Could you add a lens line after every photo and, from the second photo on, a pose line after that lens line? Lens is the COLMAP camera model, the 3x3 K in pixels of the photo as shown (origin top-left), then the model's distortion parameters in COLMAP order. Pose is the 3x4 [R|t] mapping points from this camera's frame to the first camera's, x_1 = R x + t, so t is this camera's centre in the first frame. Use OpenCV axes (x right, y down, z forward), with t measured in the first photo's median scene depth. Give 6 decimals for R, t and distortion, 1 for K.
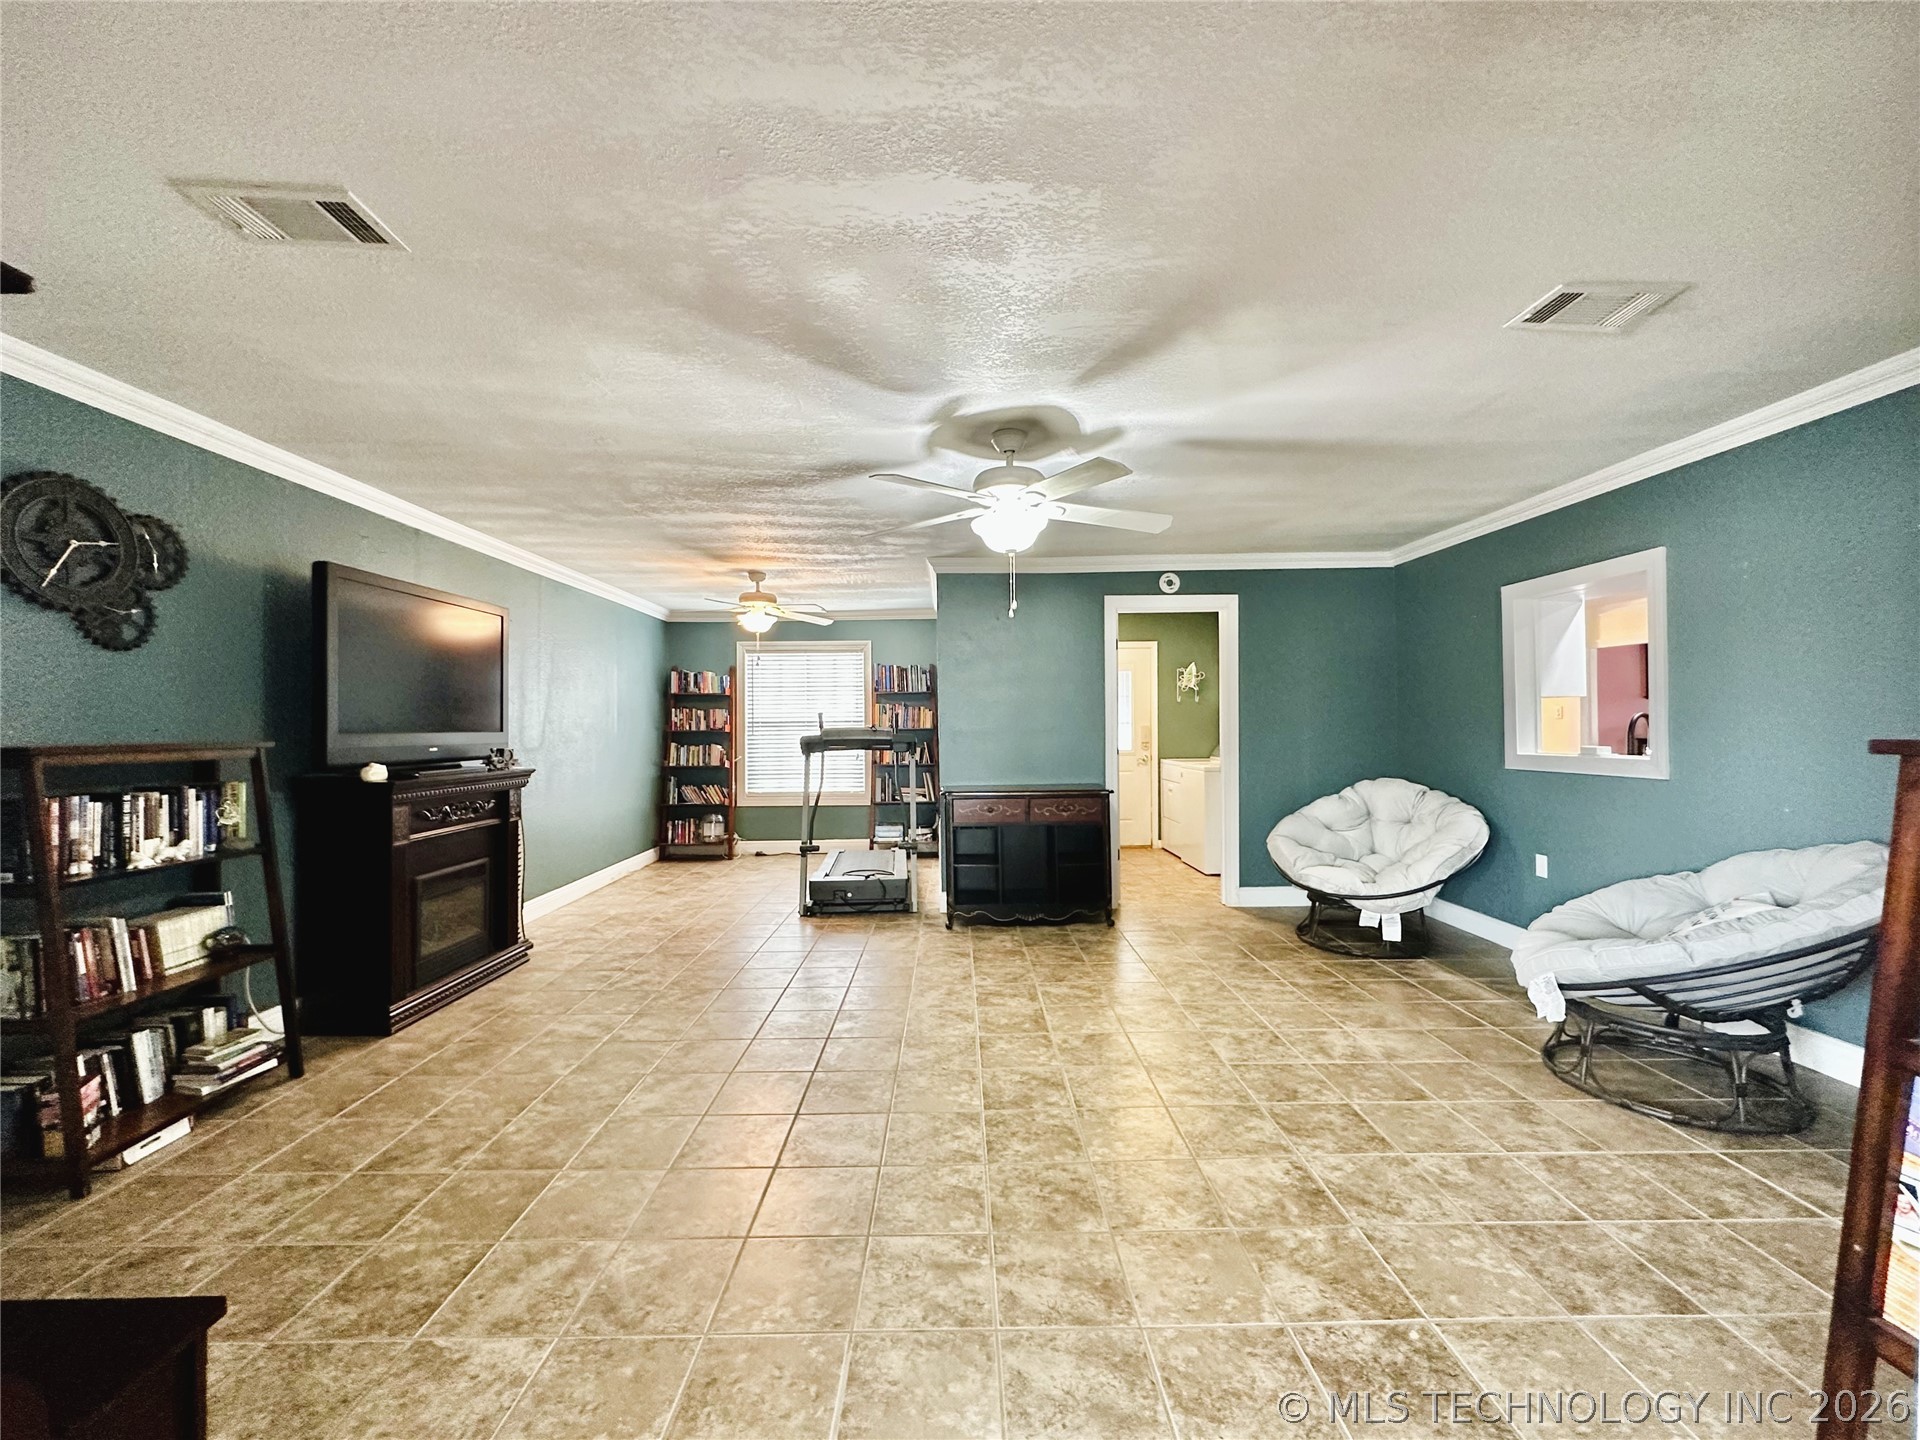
lens RADIAL K [[771.9, 0, 964.6], [0, 771.9, 718.5], [0, 0, 1]] dist [-0.002128, 0.000073]
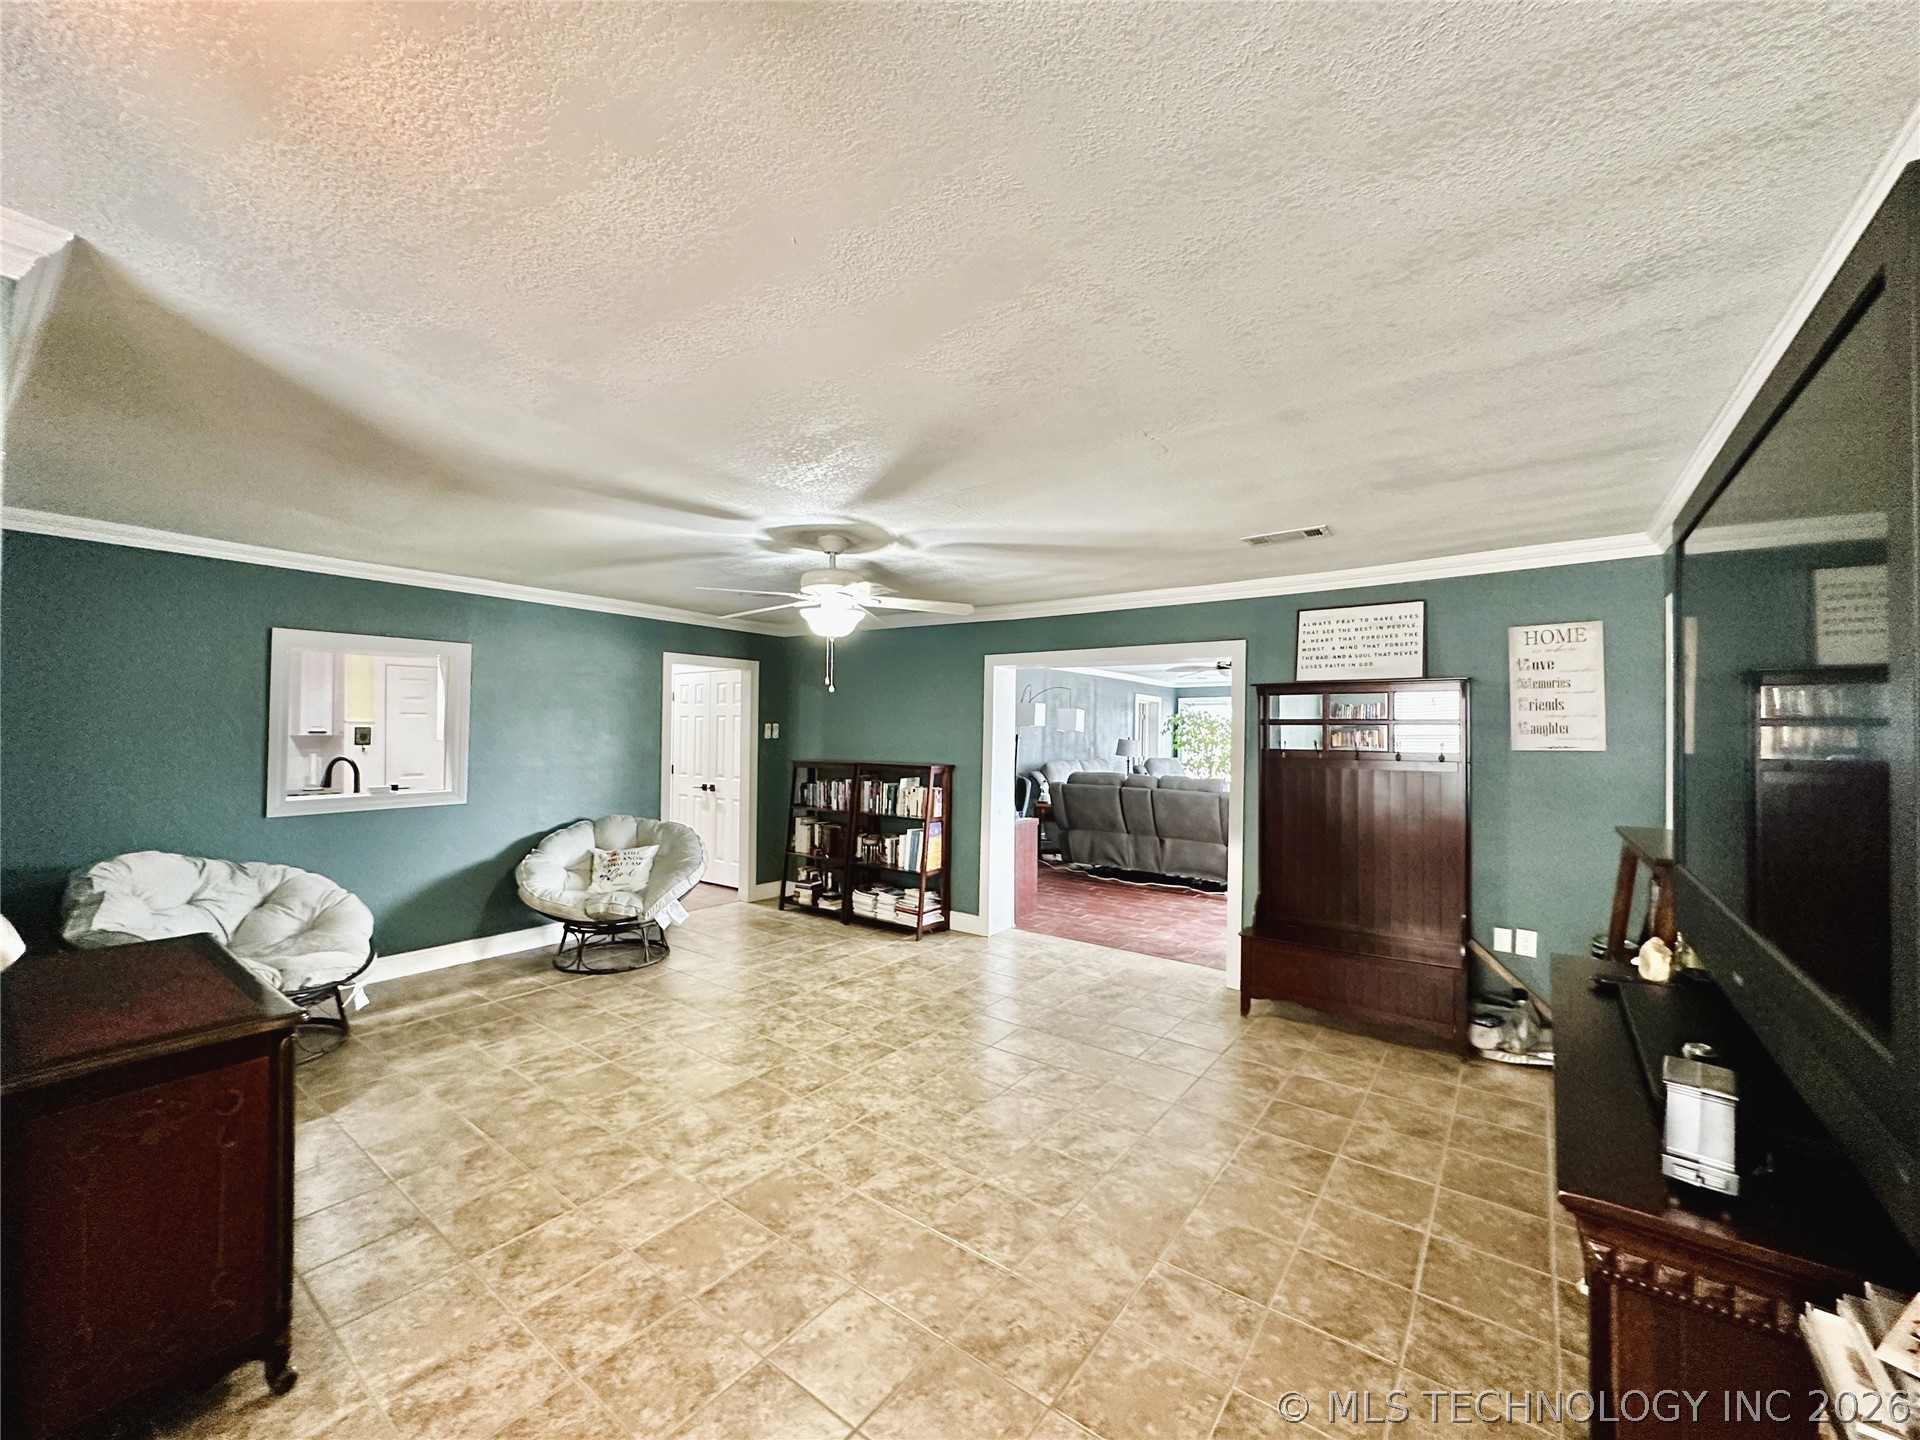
lens RADIAL K [[771.9, 0, 960.5], [0, 771.9, 724.8], [0, 0, 1]] dist [-0.002128, 0.000073]
pose [[-0.795166, 0.002857, 0.606385, -0.780579], [-0.009311, 0.999813, -0.016921, -0.058433], [-0.606320, -0.019101, -0.794991, 1.736257]]
